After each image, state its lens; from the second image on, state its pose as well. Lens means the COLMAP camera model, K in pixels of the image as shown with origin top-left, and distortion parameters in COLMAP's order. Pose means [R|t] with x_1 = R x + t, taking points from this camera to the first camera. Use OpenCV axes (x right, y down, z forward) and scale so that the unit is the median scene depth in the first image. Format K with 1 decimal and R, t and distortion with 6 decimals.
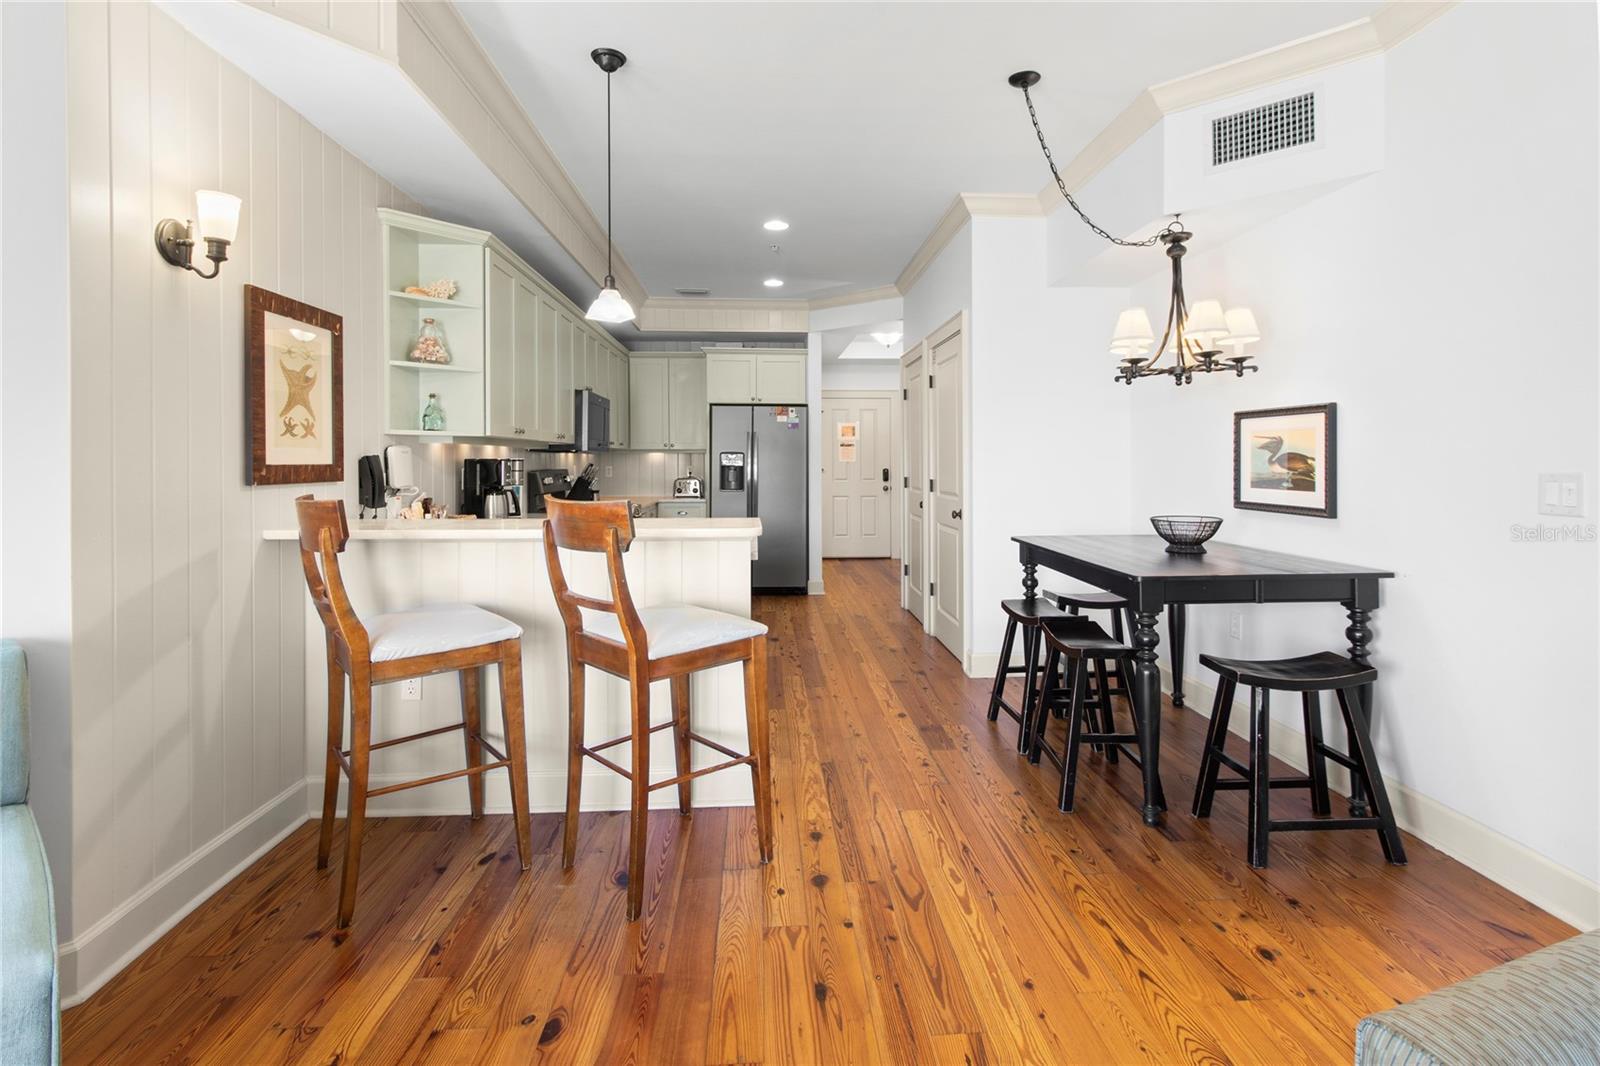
lens RADIAL K [[761.4, 0, 811.4], [0, 761.4, 454.4], [0, 0, 1]] dist [0.000340, 0.000001]
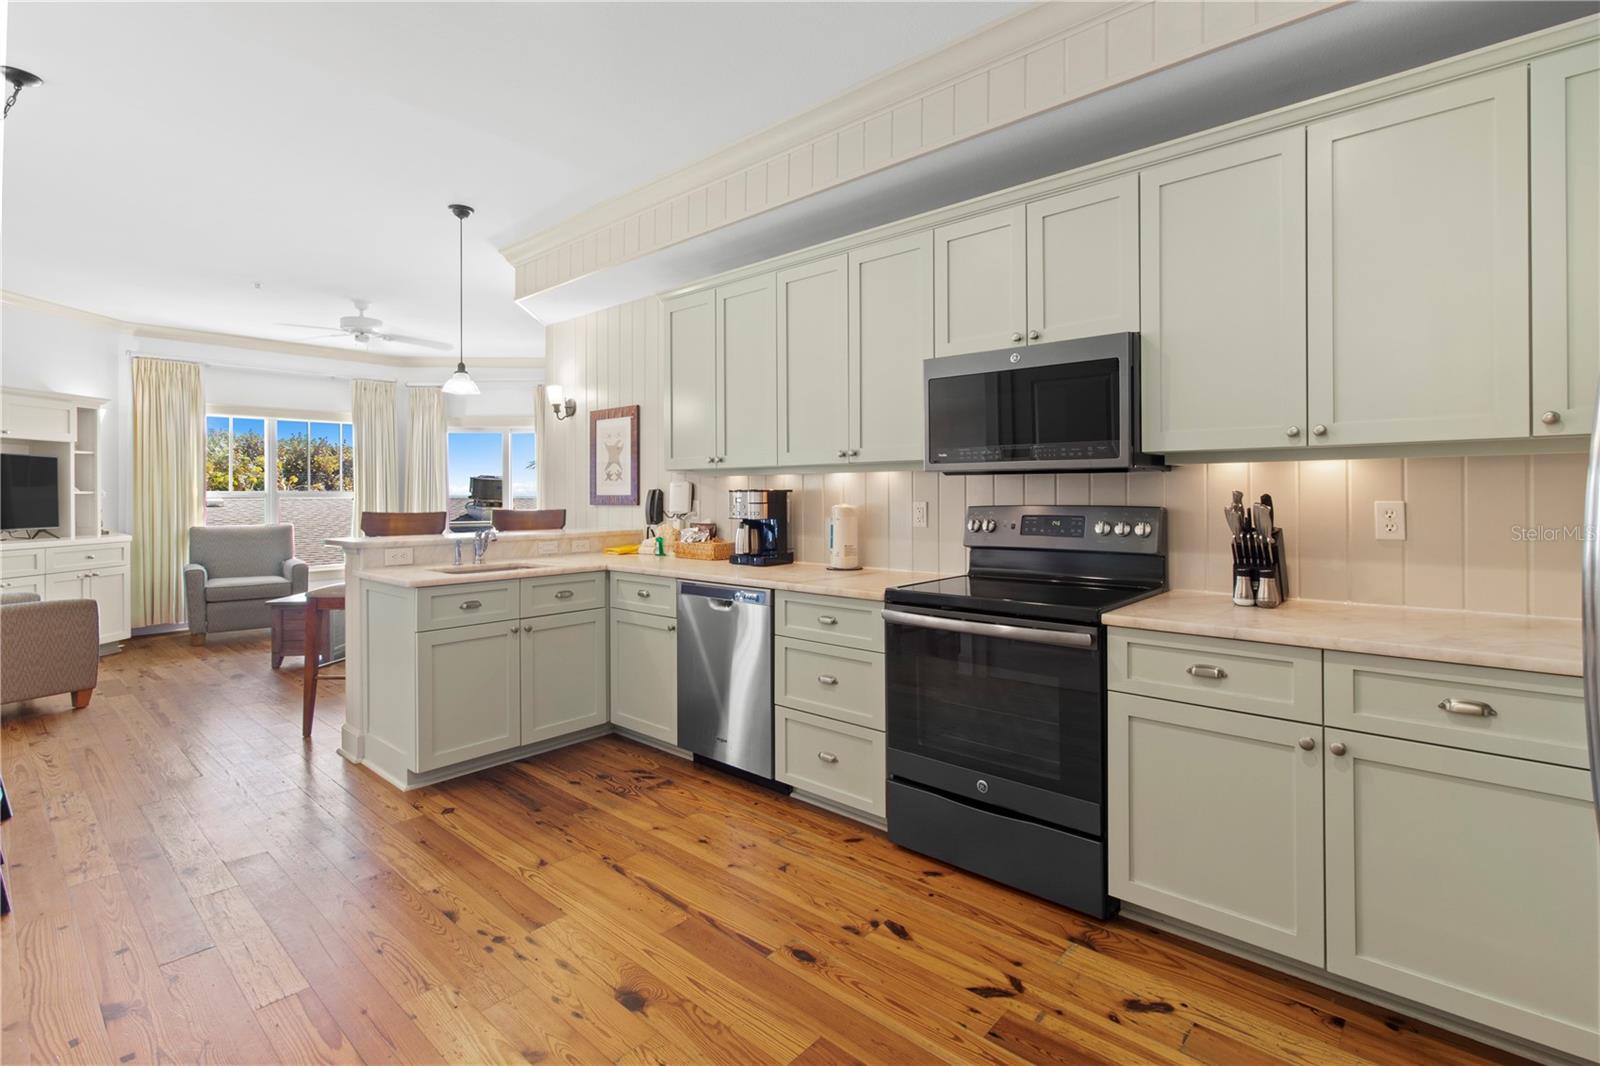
lens RADIAL K [[743.3, 0, 812.7], [0, 743.3, 492.1], [0, 0, 1]] dist [0.000005, 0.000013]
pose [[-0.708938, 0.000281, -0.705270, 0.246156], [0.010753, 0.999888, -0.010411, 0.027378], [0.705189, -0.014965, -0.708862, 2.387206]]
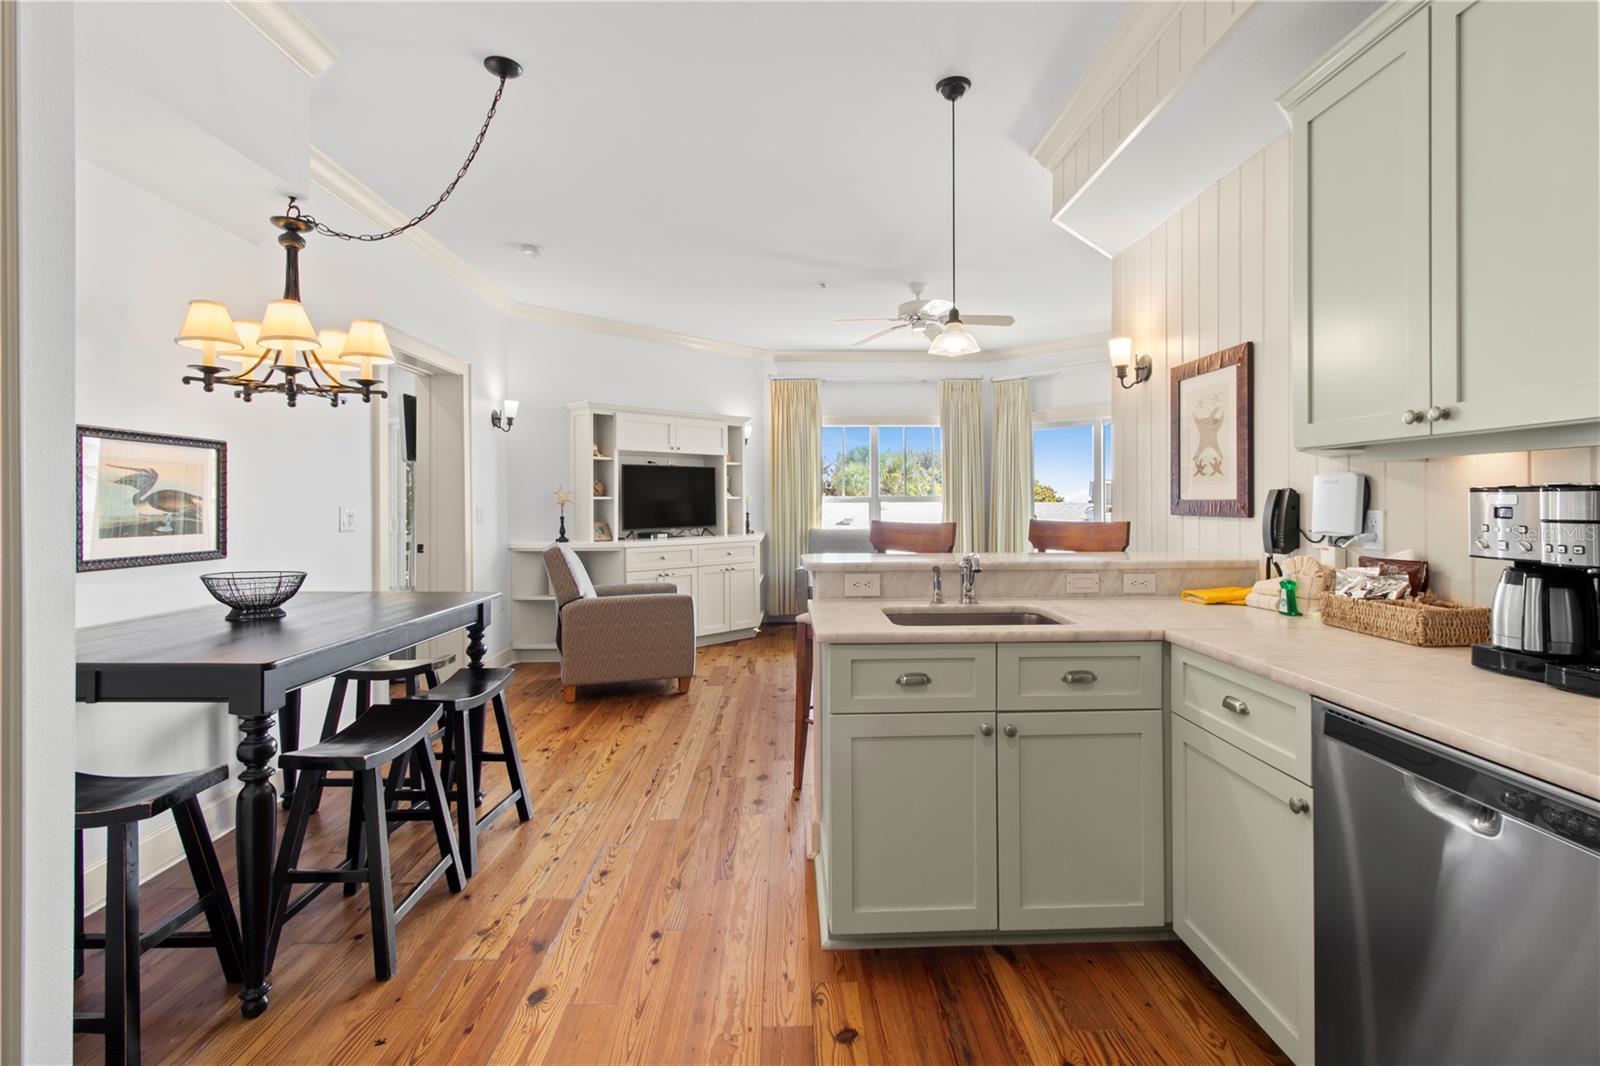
lens RADIAL K [[740.2, 0, 813.0], [0, 740.2, 501.2], [0, 0, 1]] dist [0.001613, 0.000209]
pose [[-0.999471, 0.004144, 0.032246, -0.107074], [0.003823, 0.999943, -0.010011, 0.022184], [-0.032285, -0.009883, -0.999430, 1.916229]]
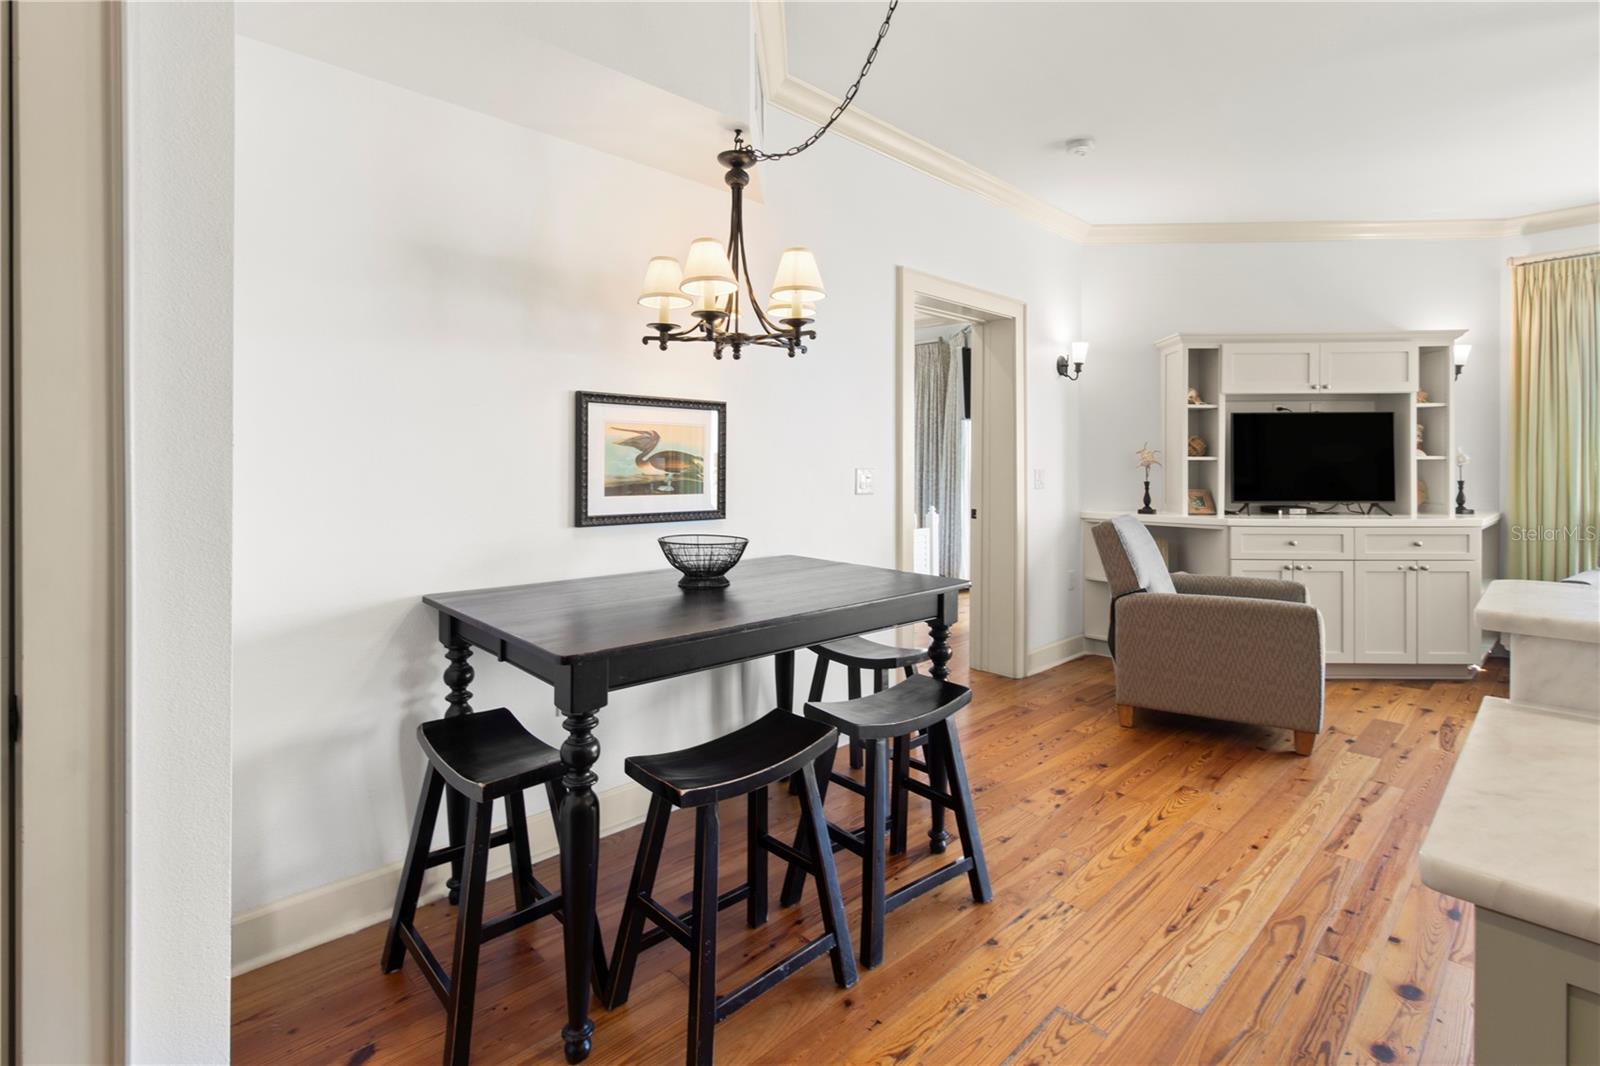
lens RADIAL K [[755.1, 0, 816.2], [0, 755.1, 467.0], [0, 0, 1]] dist [0.000987, -0.000807]
pose [[-0.648623, -0.002243, 0.761106, -0.142972], [-0.006595, 0.999975, -0.002673, 0.018253], [-0.761081, -0.006753, -0.648622, 1.535698]]
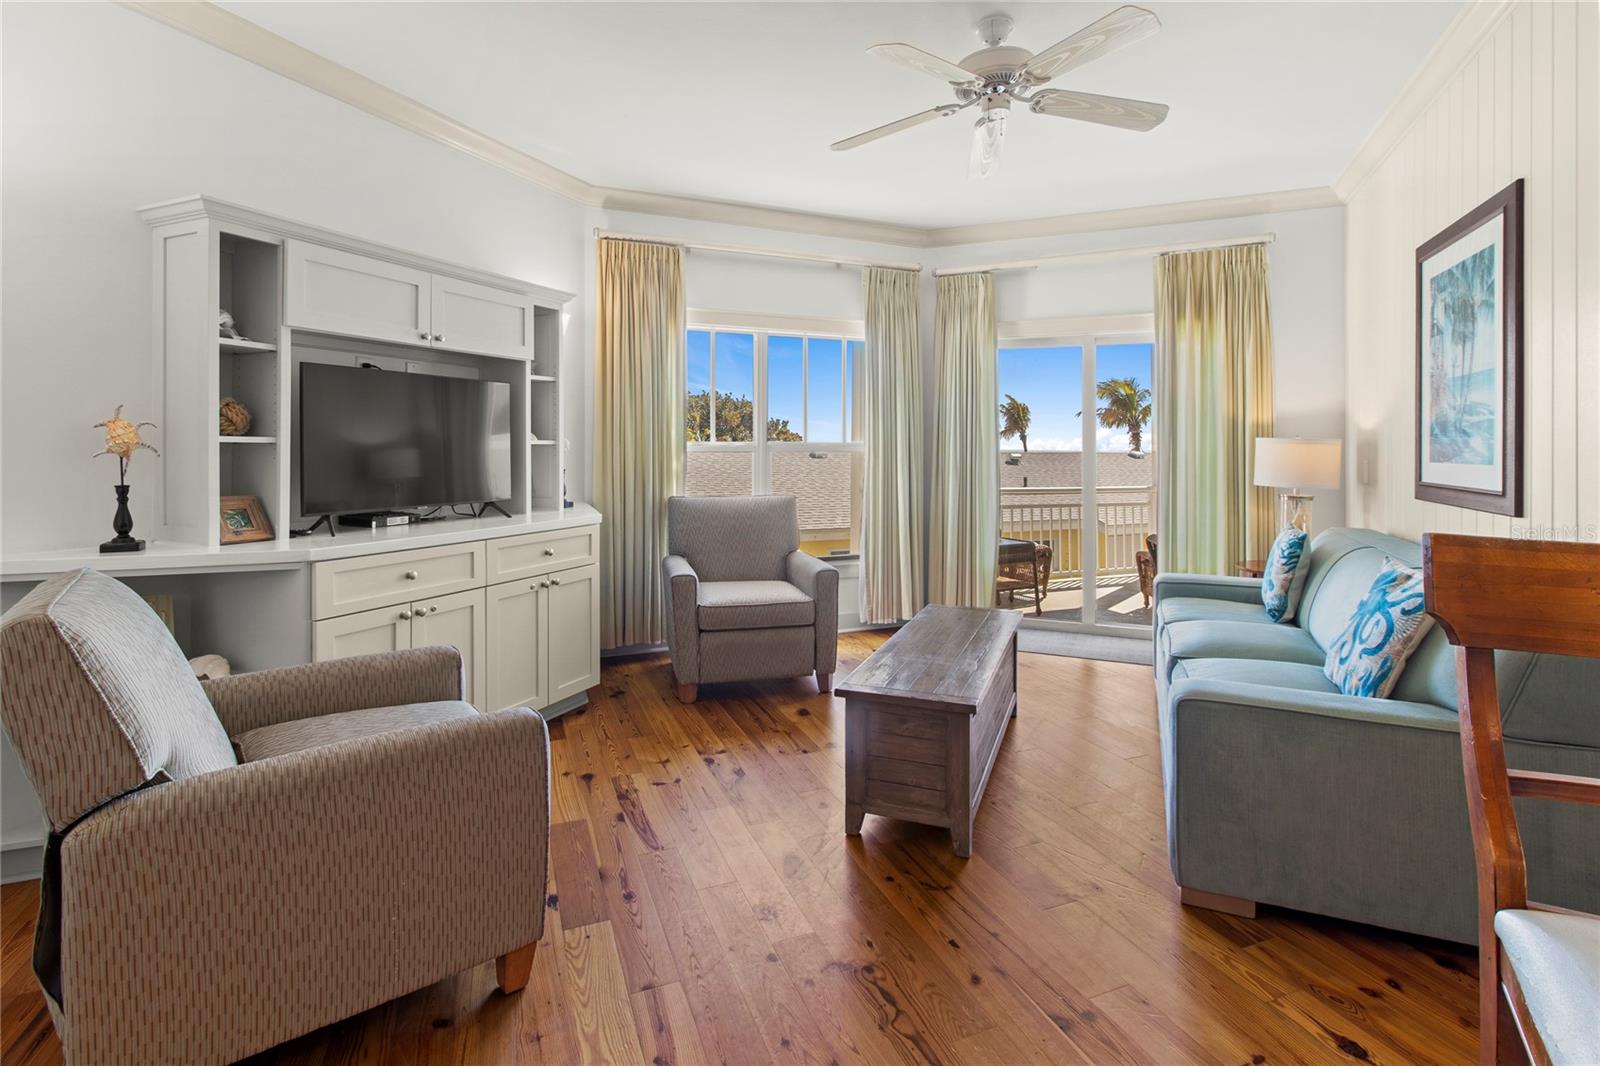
lens RADIAL K [[761.4, 0, 811.4], [0, 761.4, 454.4], [0, 0, 1]] dist [0.000340, 0.000001]
pose [[-0.947657, -0.002144, -0.319284, 0.205302], [-0.001664, 0.999997, -0.001775, 0.008034], [0.319287, -0.001151, -0.947657, 0.923295]]
